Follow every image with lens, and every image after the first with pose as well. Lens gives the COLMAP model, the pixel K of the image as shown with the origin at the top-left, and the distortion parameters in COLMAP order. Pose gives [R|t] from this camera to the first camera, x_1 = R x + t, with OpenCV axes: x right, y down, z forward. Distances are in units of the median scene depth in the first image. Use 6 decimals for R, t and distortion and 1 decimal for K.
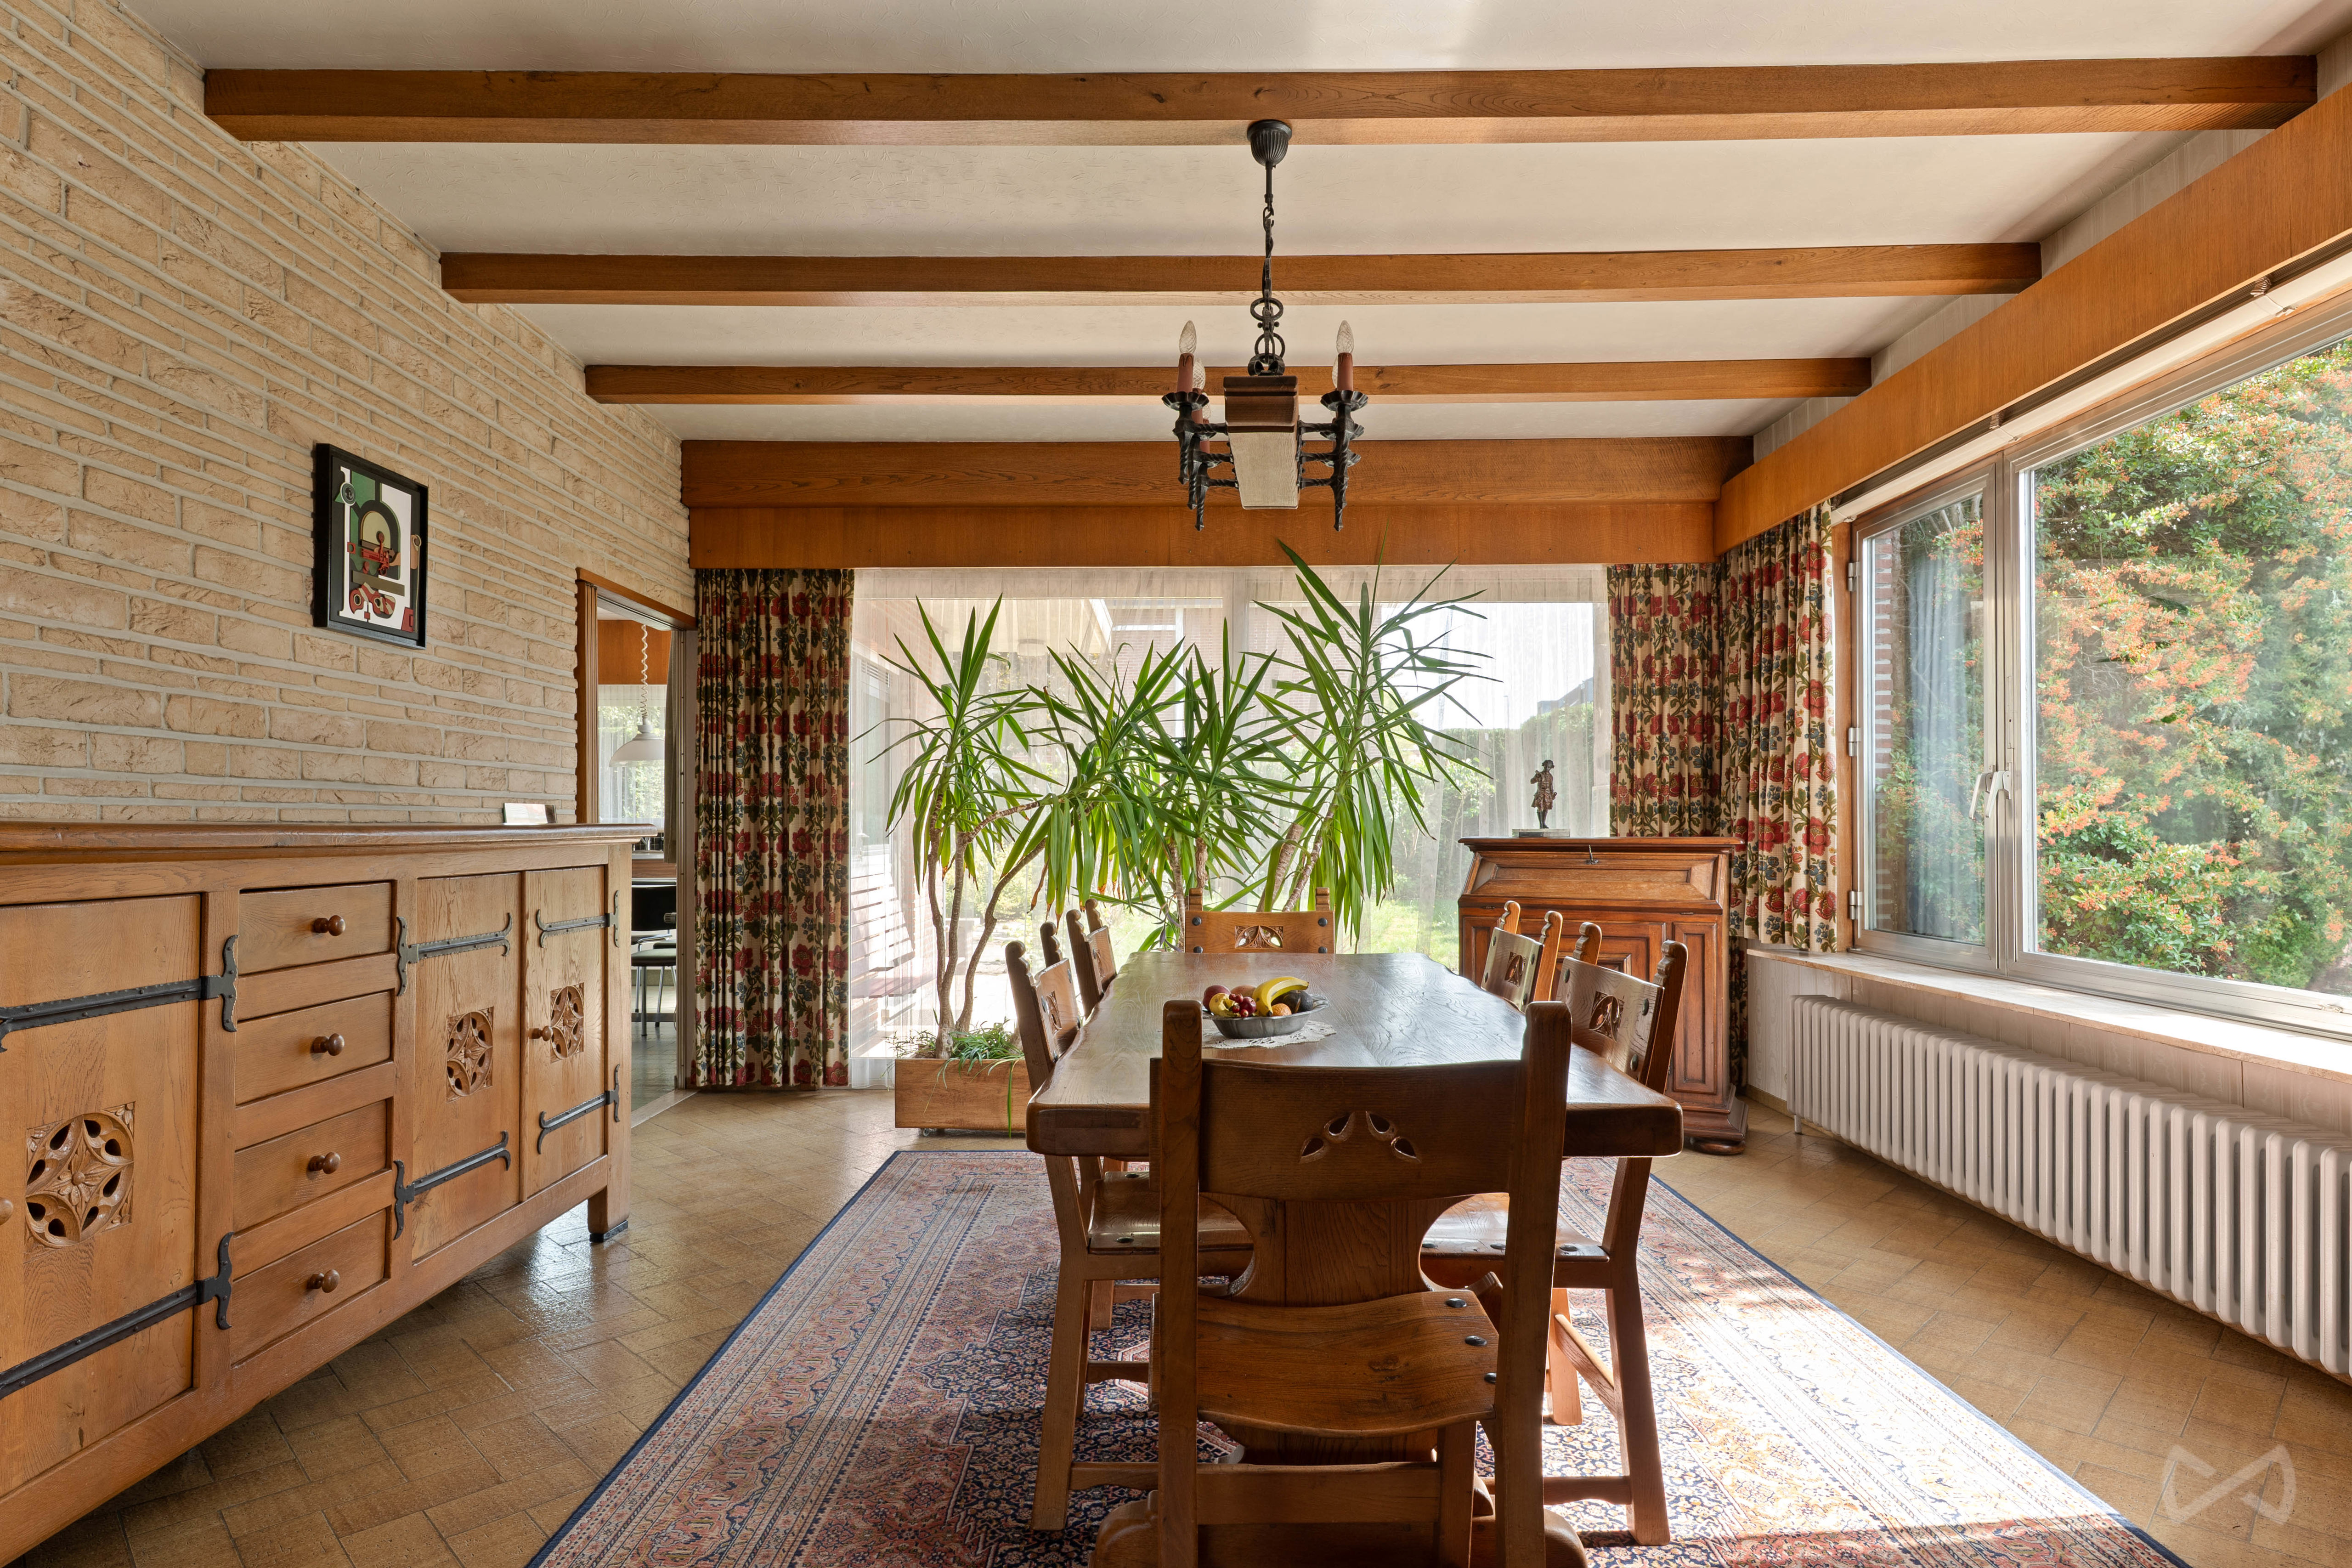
lens RADIAL K [[1268.4, 0, 1181.8], [0, 1268.4, 807.0], [0, 0, 1]] dist [-0.000197, 0.002215]
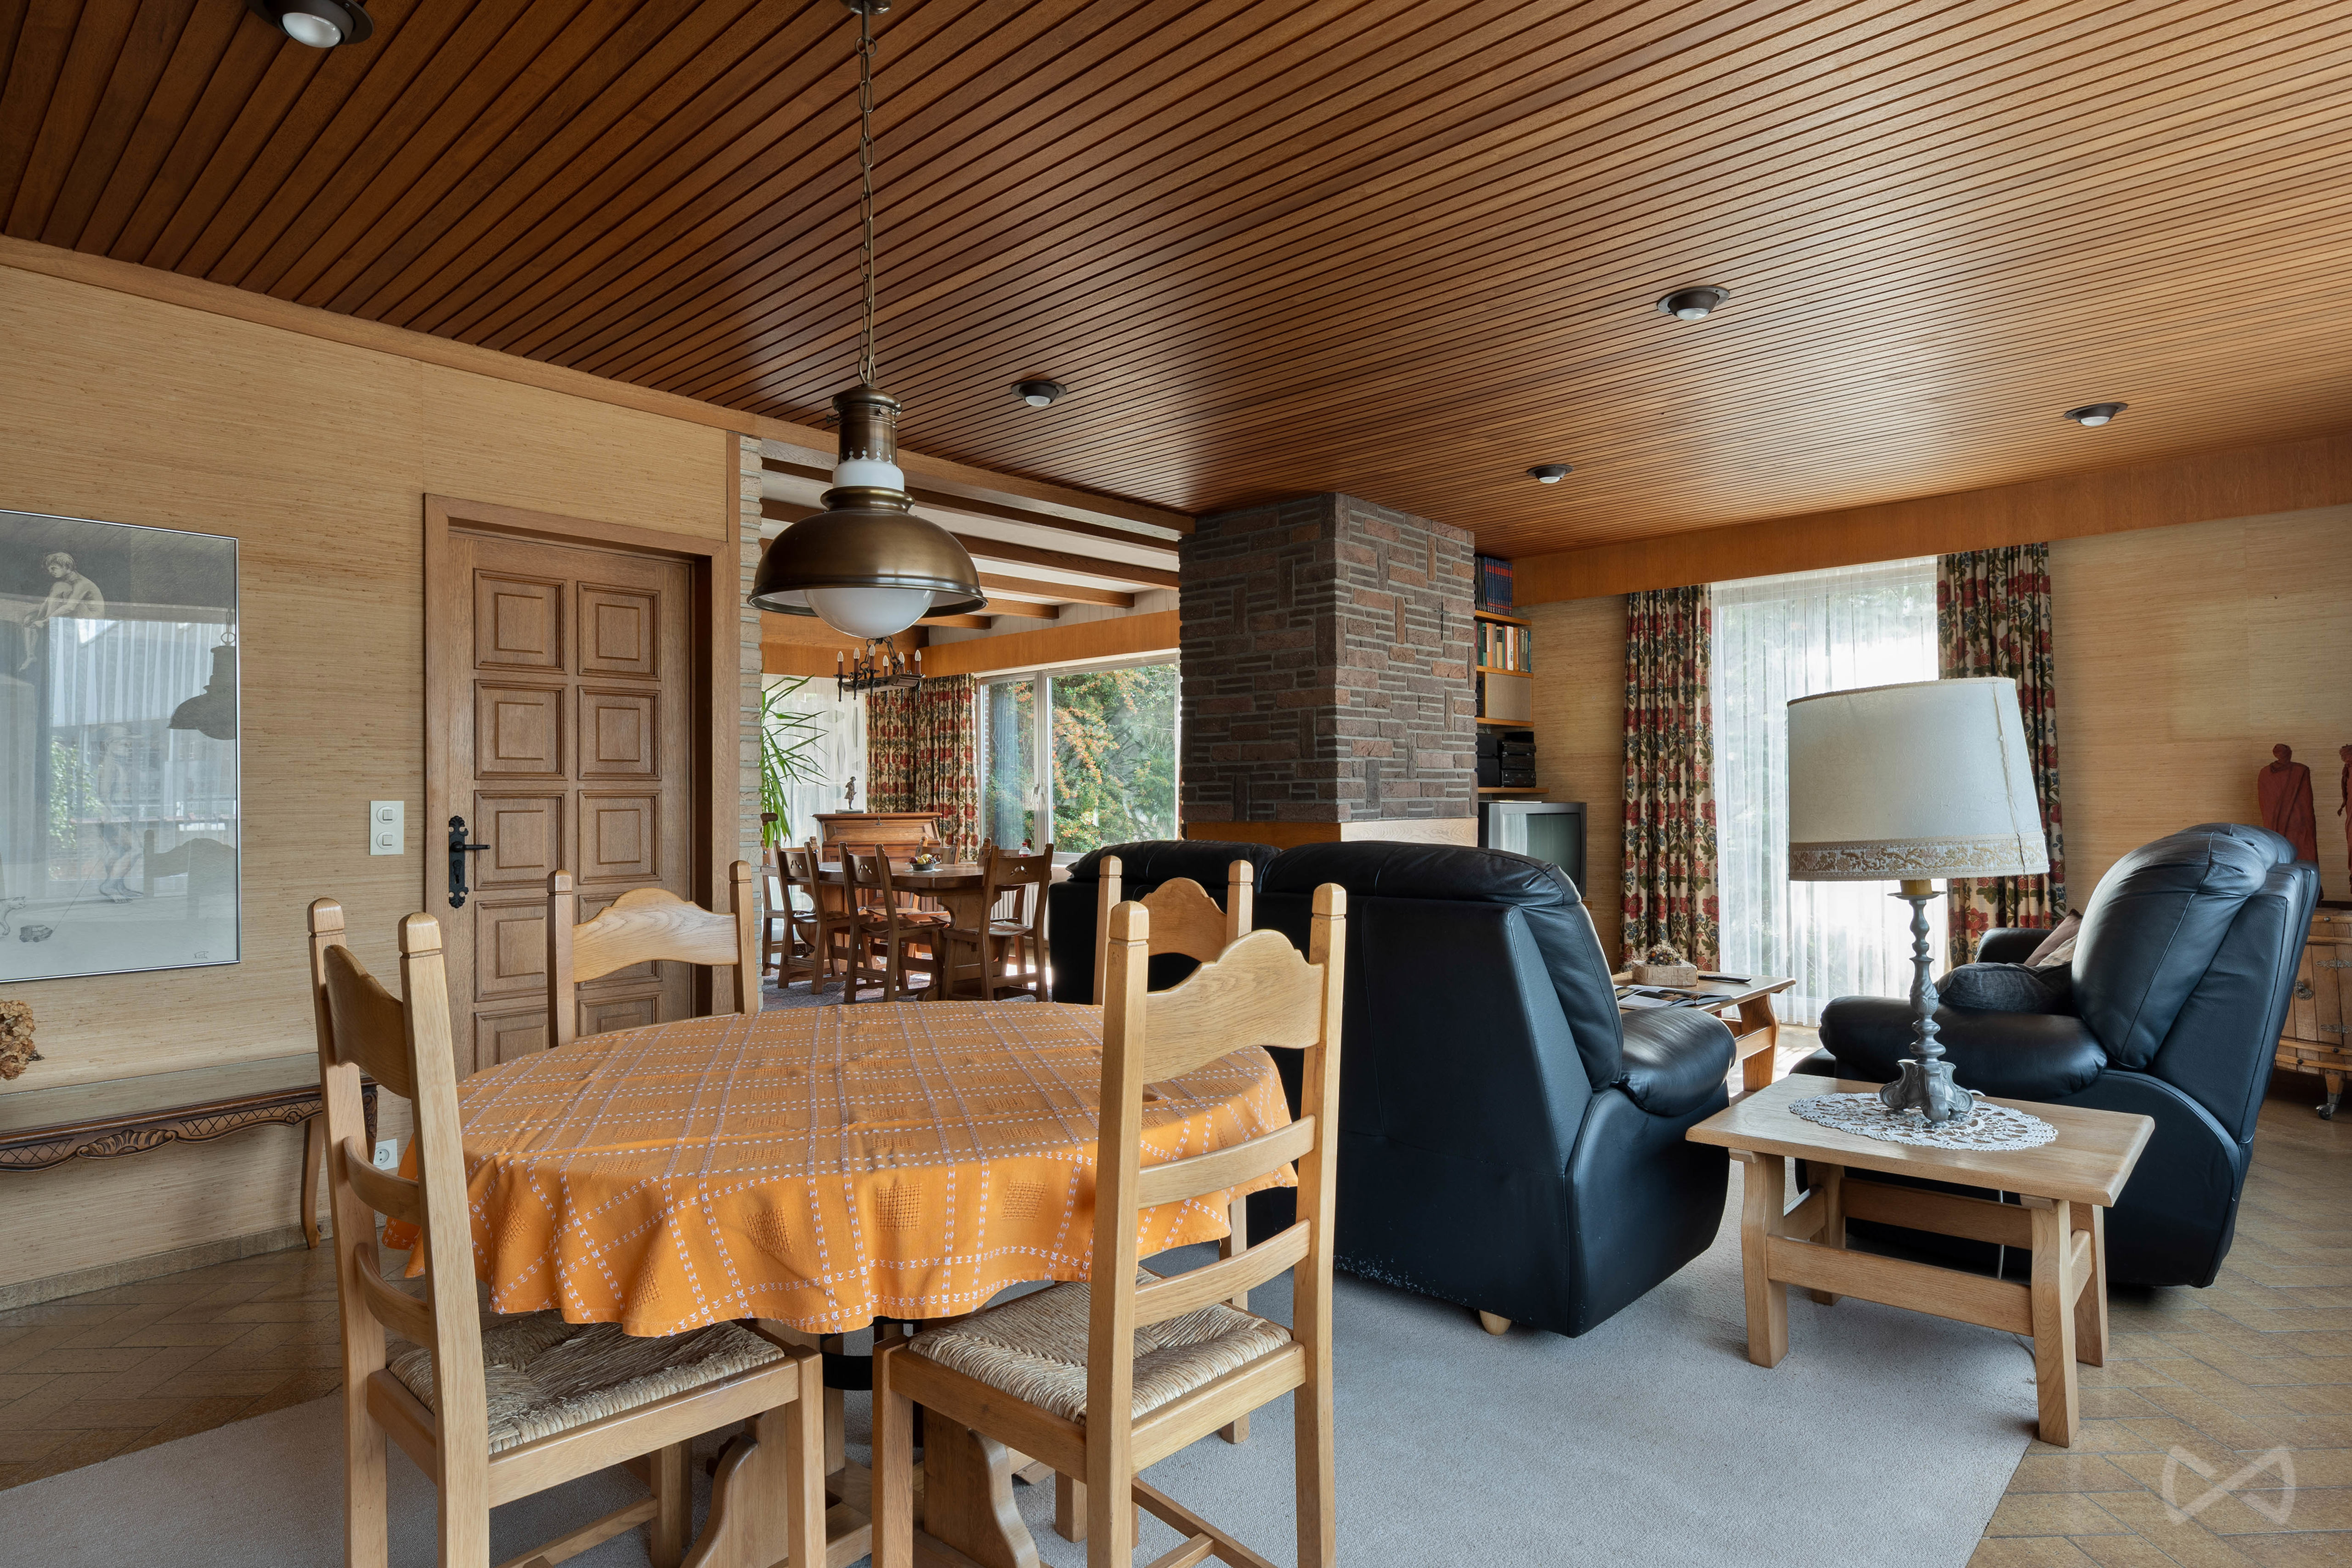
lens RADIAL K [[1268.4, 0, 1175.8], [0, 1268.4, 785.0], [0, 0, 1]] dist [-0.000197, 0.002215]
pose [[0.679180, 0.001789, 0.733970, -0.942429], [-0.003894, 0.999992, 0.001166, -0.029224], [-0.733961, -0.003650, 0.679181, -0.863079]]
